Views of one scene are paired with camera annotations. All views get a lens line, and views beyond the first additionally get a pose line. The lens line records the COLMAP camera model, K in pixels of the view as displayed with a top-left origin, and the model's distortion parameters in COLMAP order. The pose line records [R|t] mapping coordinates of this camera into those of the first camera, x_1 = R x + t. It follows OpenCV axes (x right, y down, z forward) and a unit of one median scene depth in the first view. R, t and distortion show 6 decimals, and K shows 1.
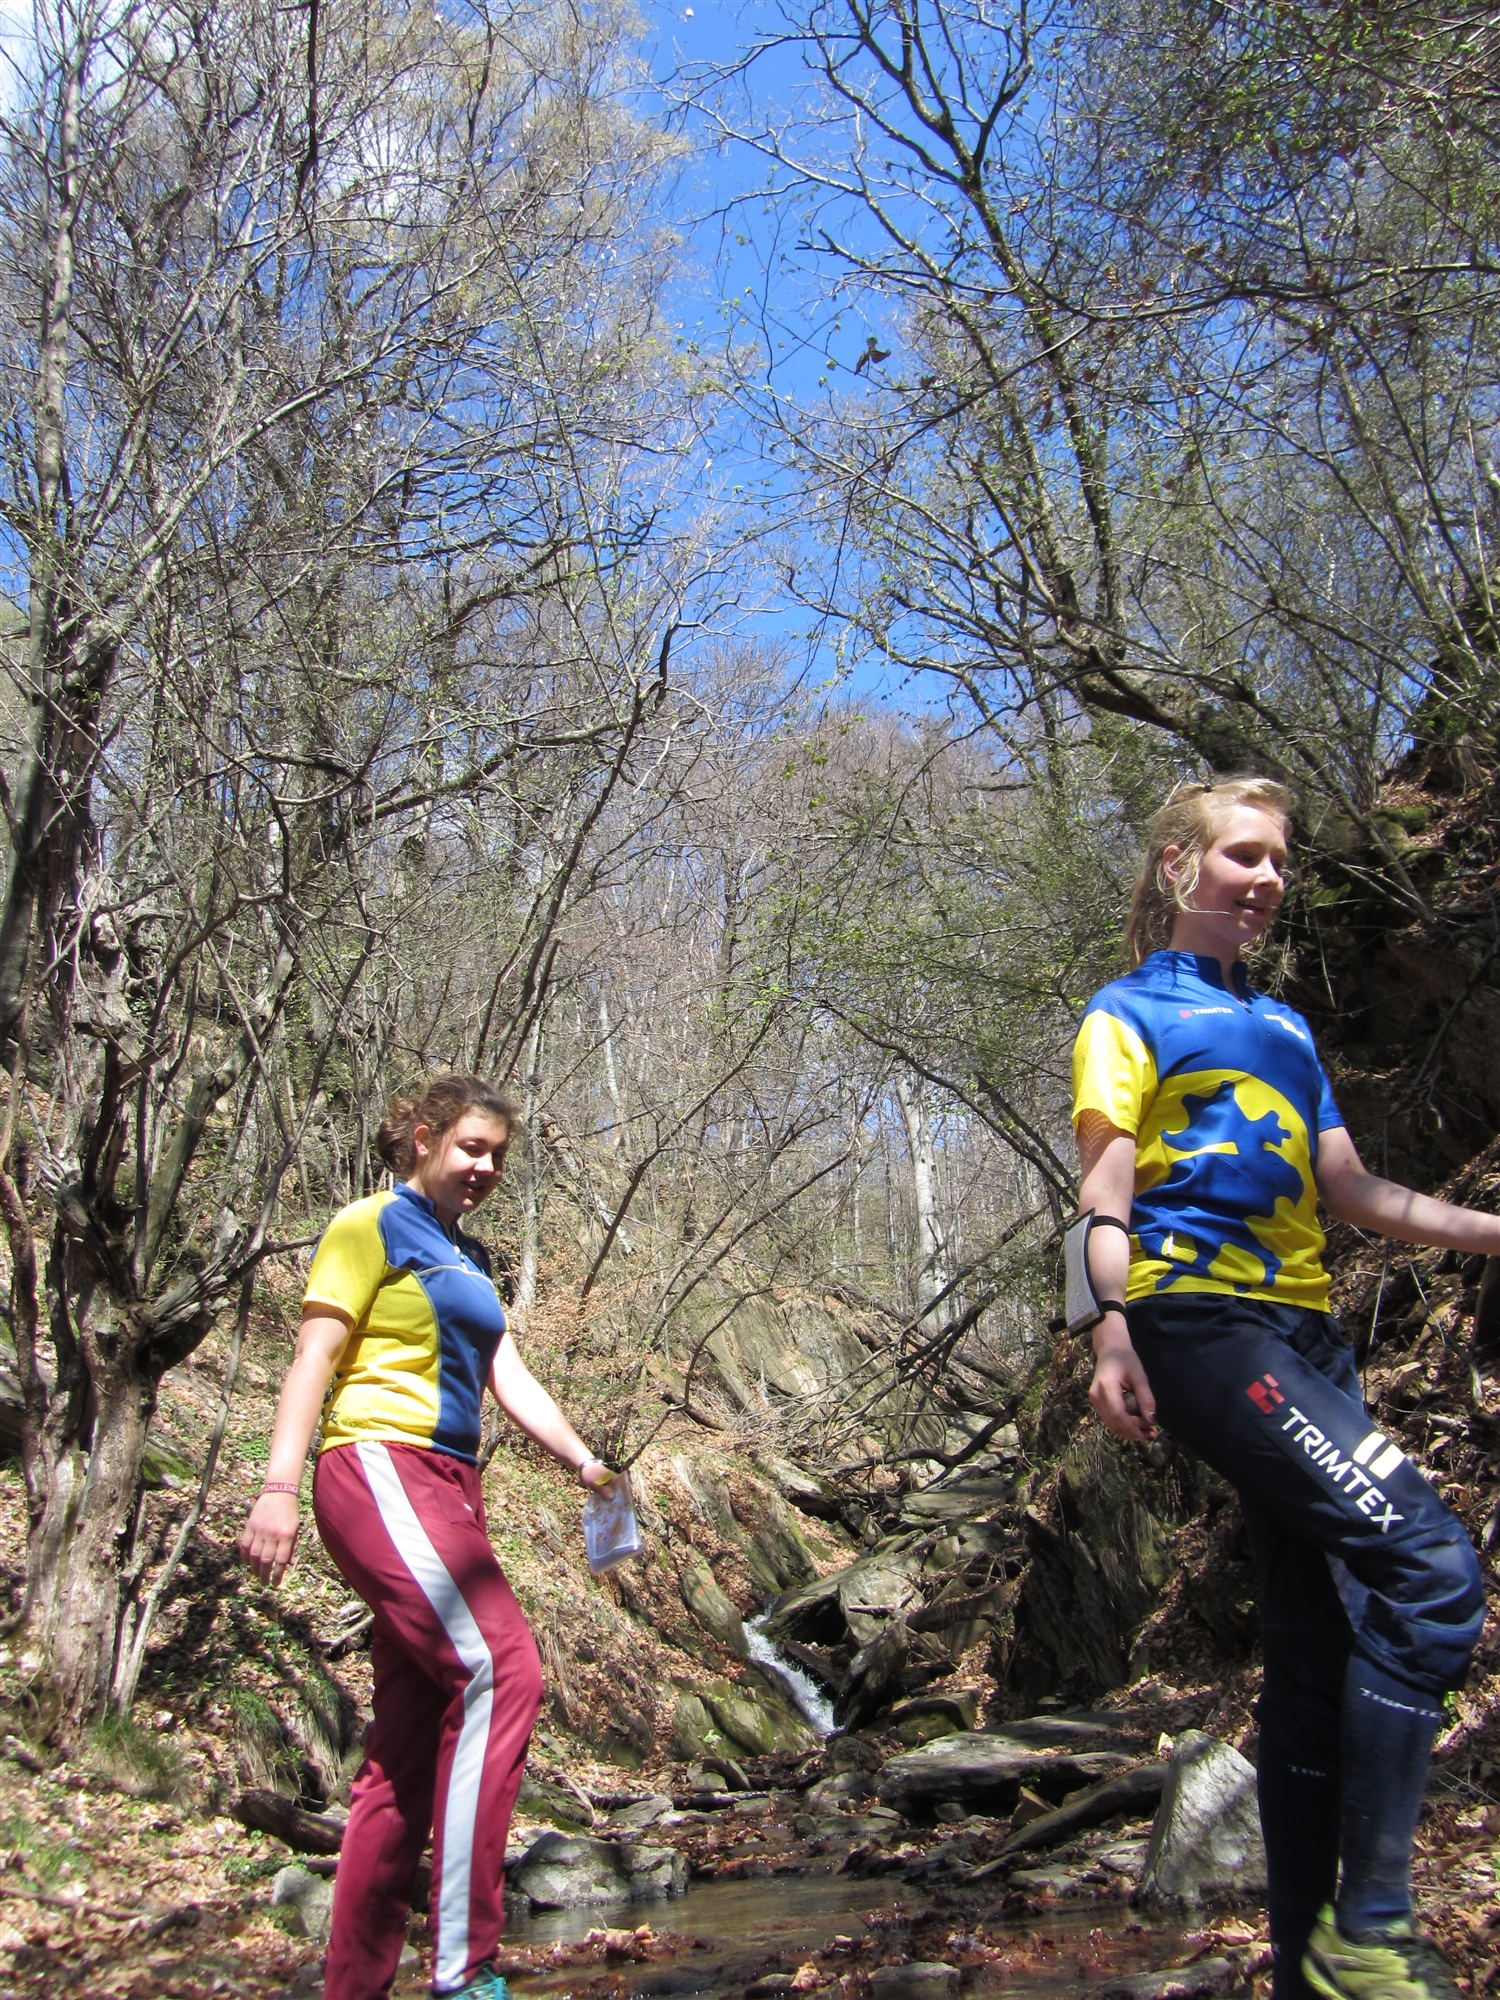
lens RADIAL K [[1644.9, 0, 729.6], [0, 1644.9, 989.3], [0, 0, 1]] dist [-0.041056, 0.015959]
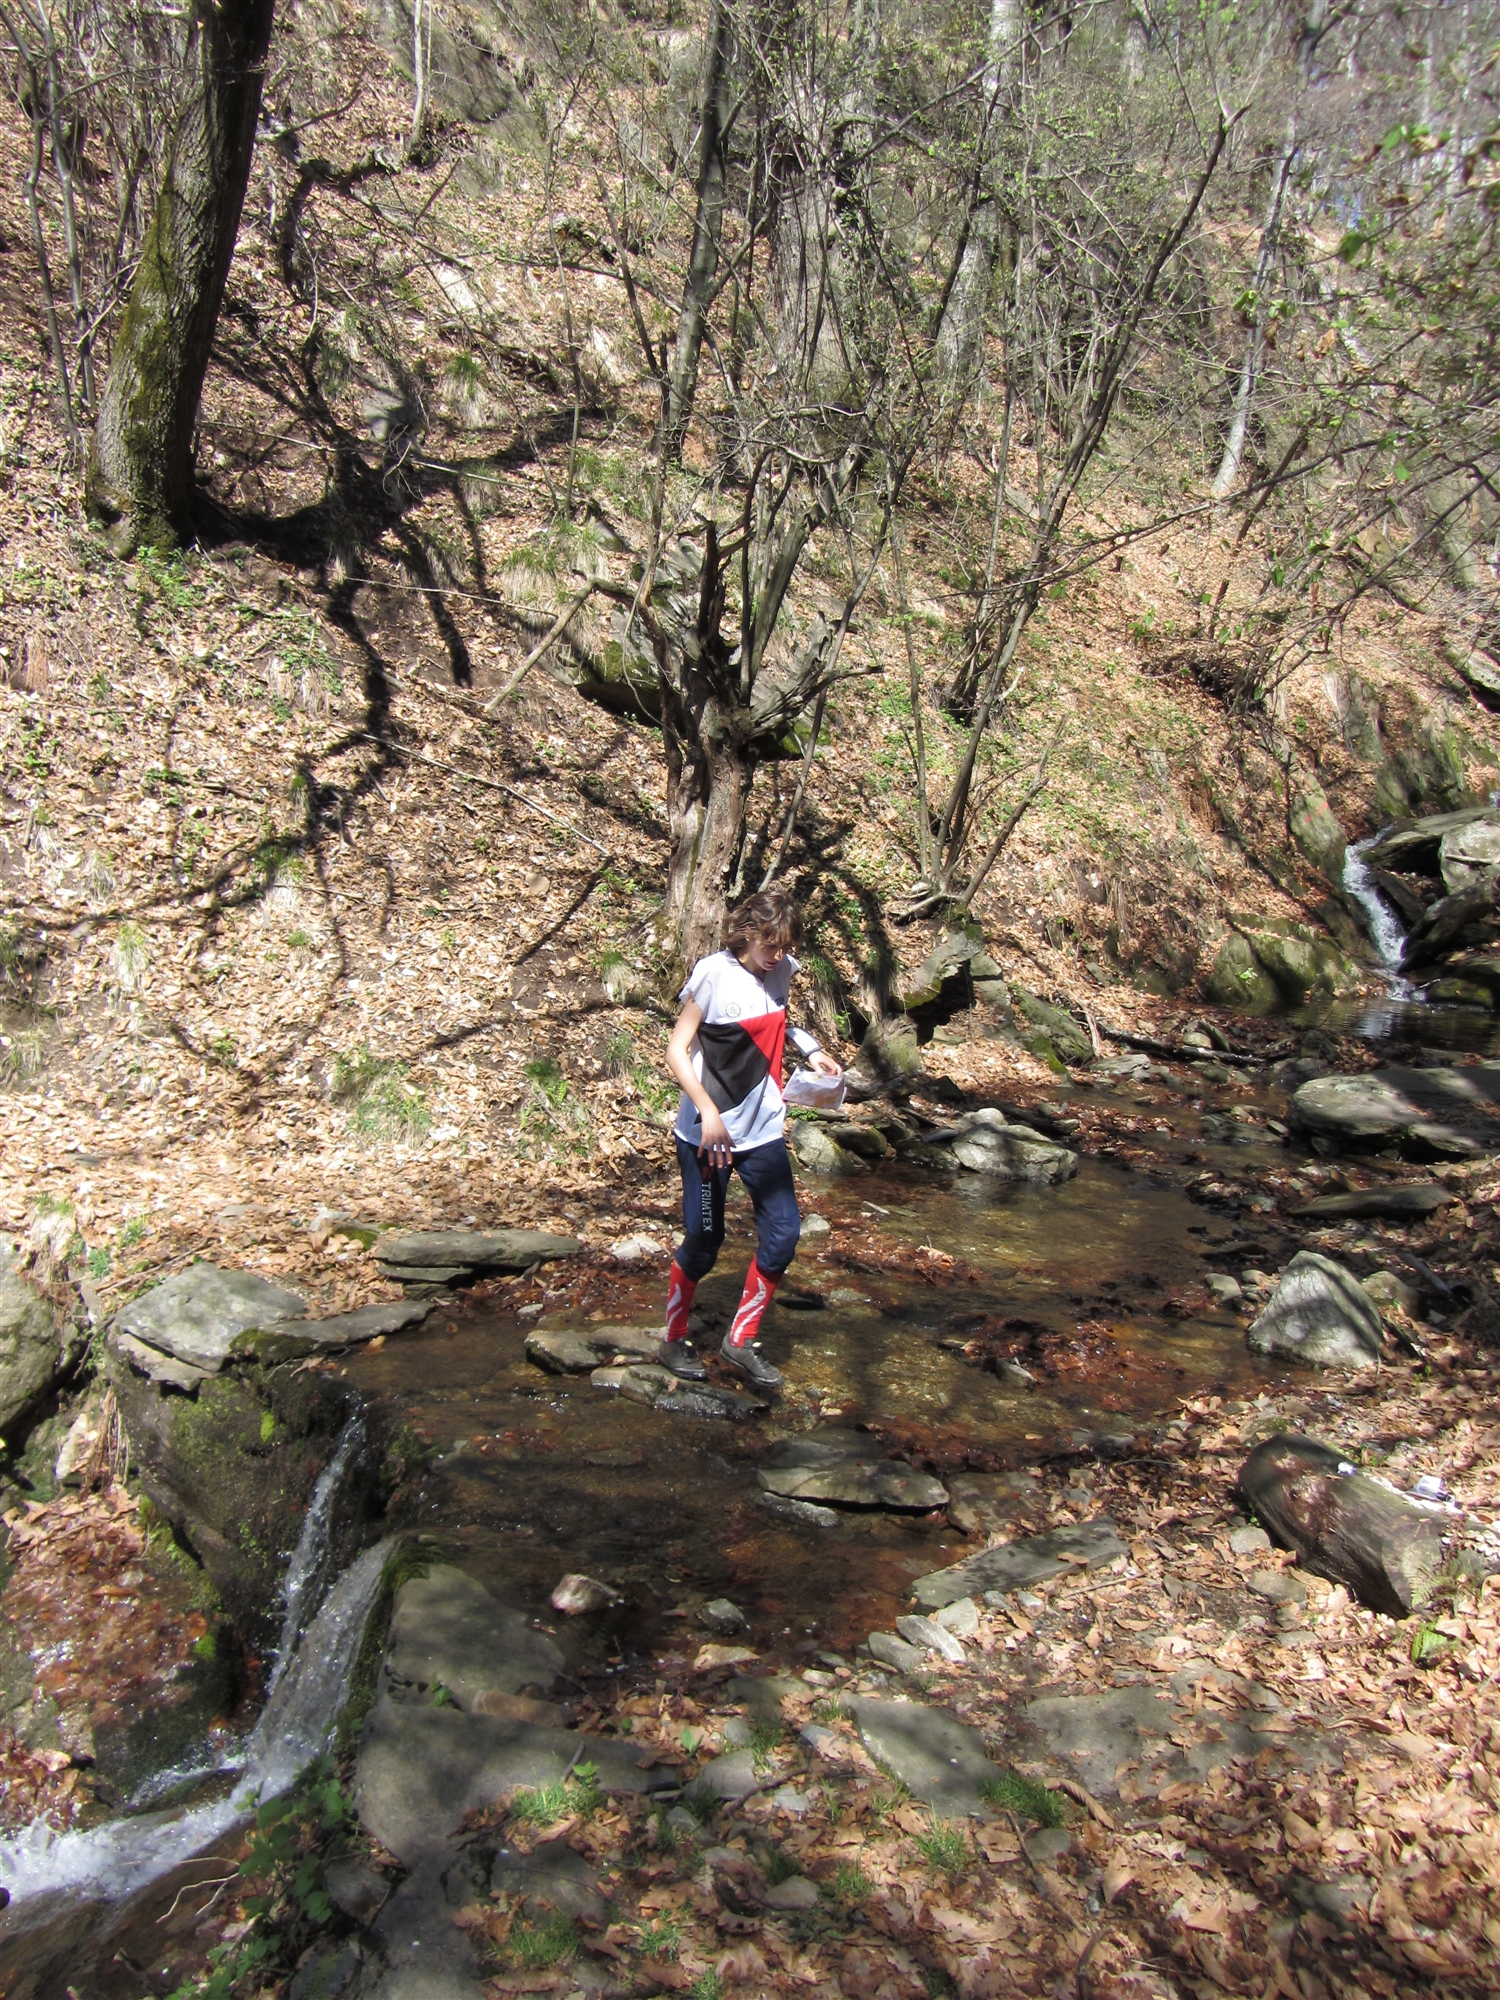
lens RADIAL K [[1570.0, 0, 697.9], [0, 1570.0, 1040.4], [0, 0, 1]] dist [-0.007074, 0.010321]
pose [[0.892086, 0.231302, -0.388177, 0.166696], [0.025677, 0.831719, 0.554602, -0.291841], [0.451135, -0.504720, 0.736027, -0.103069]]
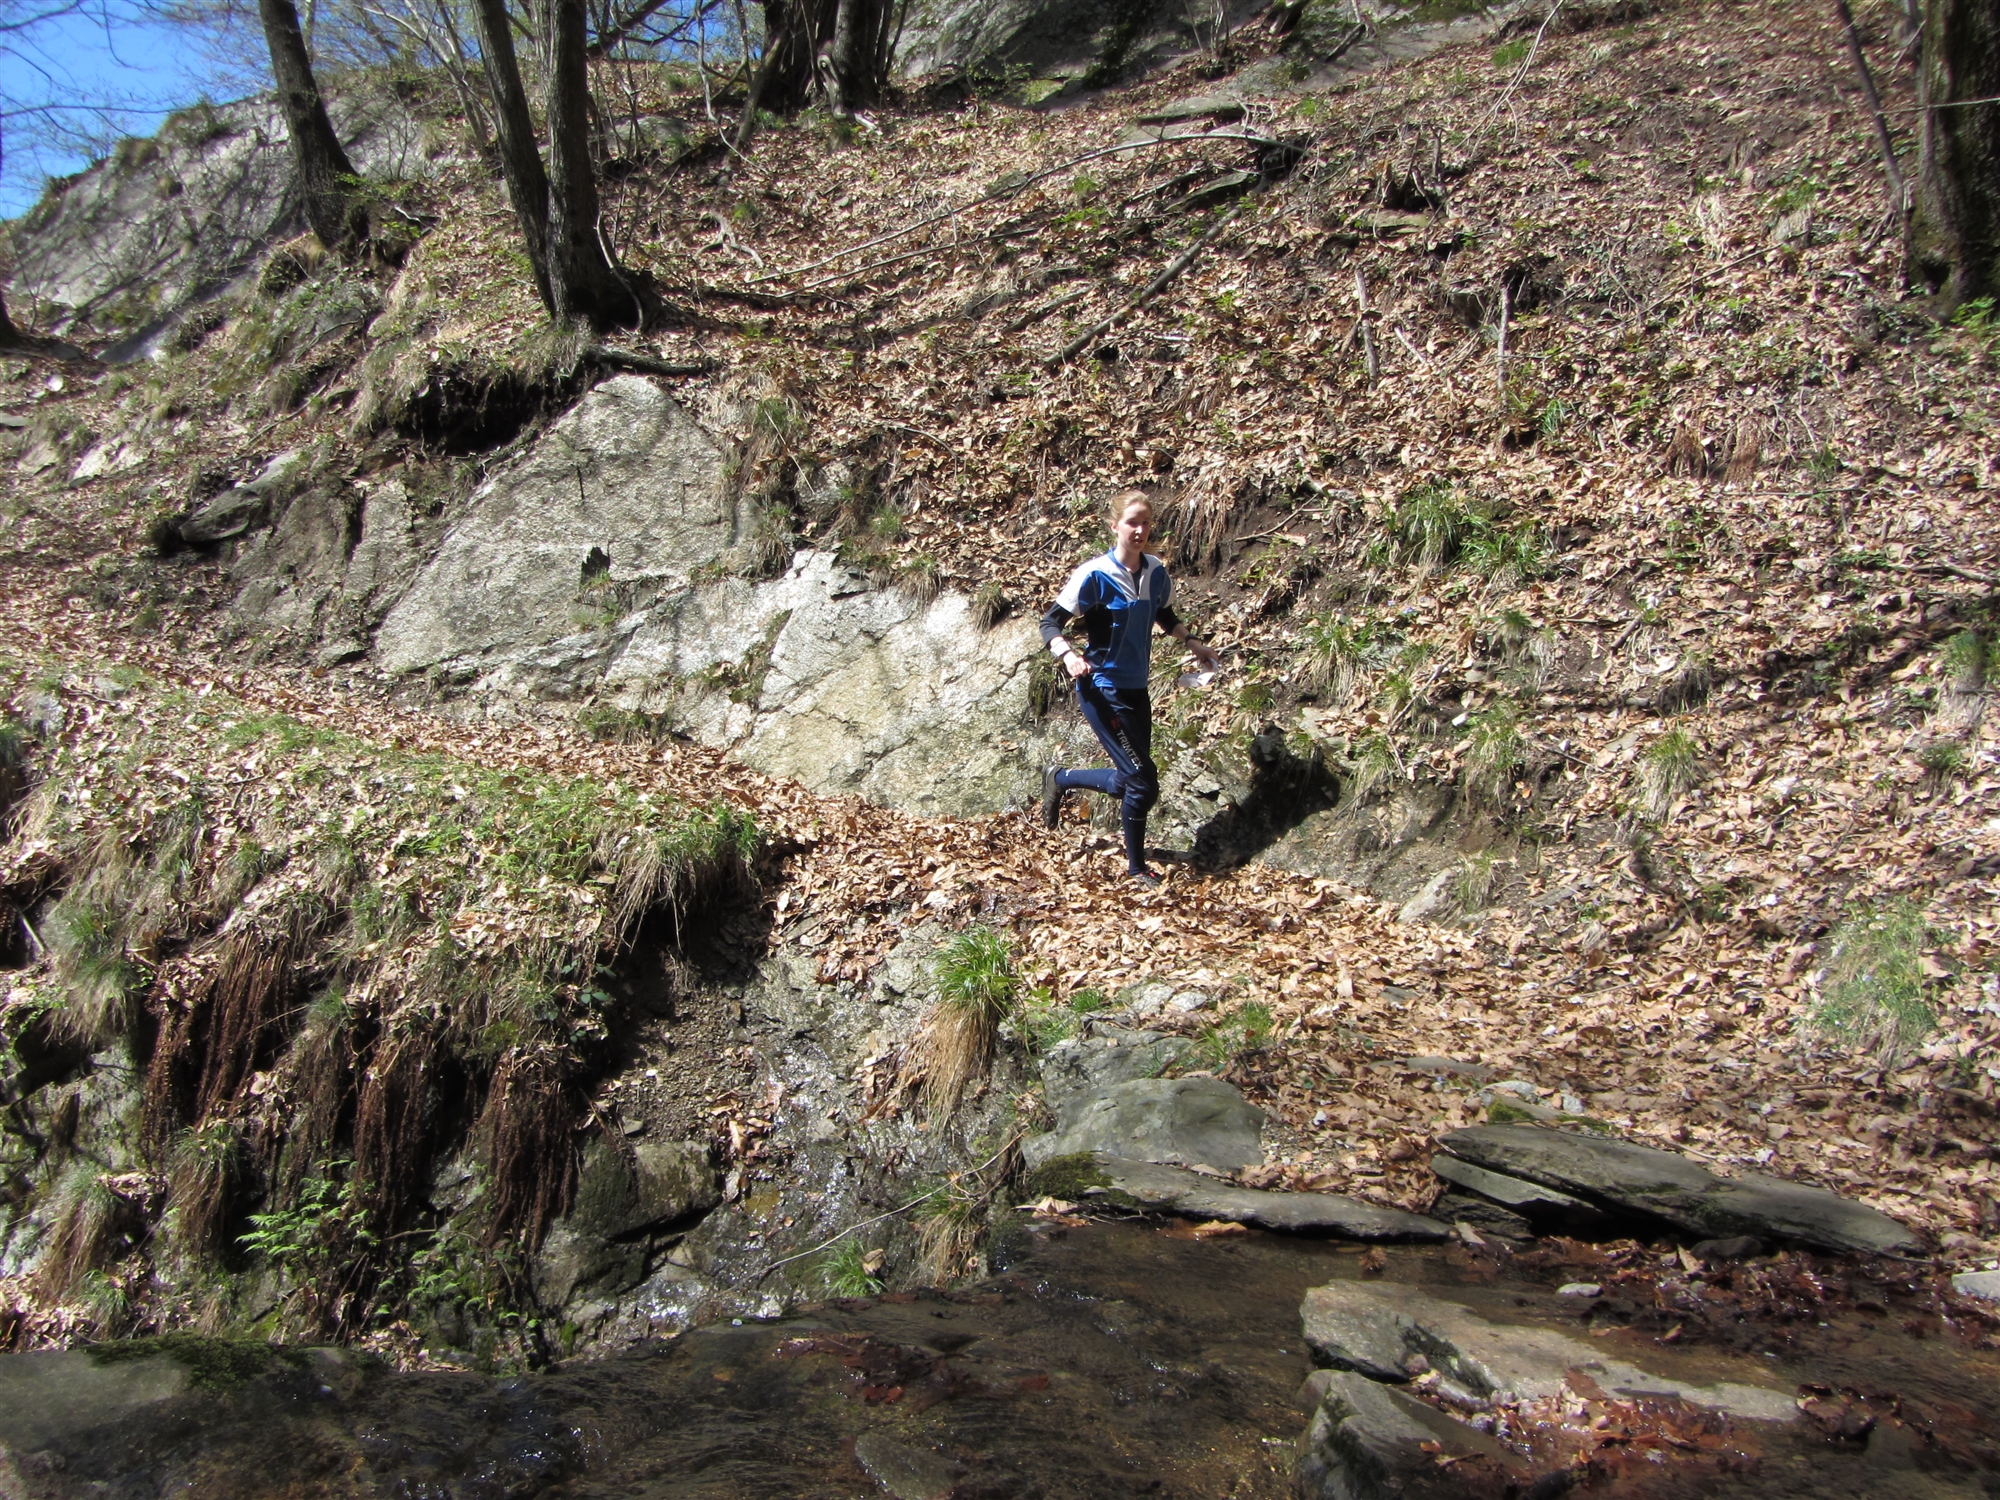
lens RADIAL K [[1644.9, 0, 1027.0], [0, 1644.9, 725.2], [0, 0, 1]] dist [-0.041056, 0.015959]
pose [[-0.040428, 0.092801, -0.994864, 0.190234], [0.372244, 0.925400, 0.071195, 0.077365], [0.927254, -0.367453, -0.071957, 0.350253]]
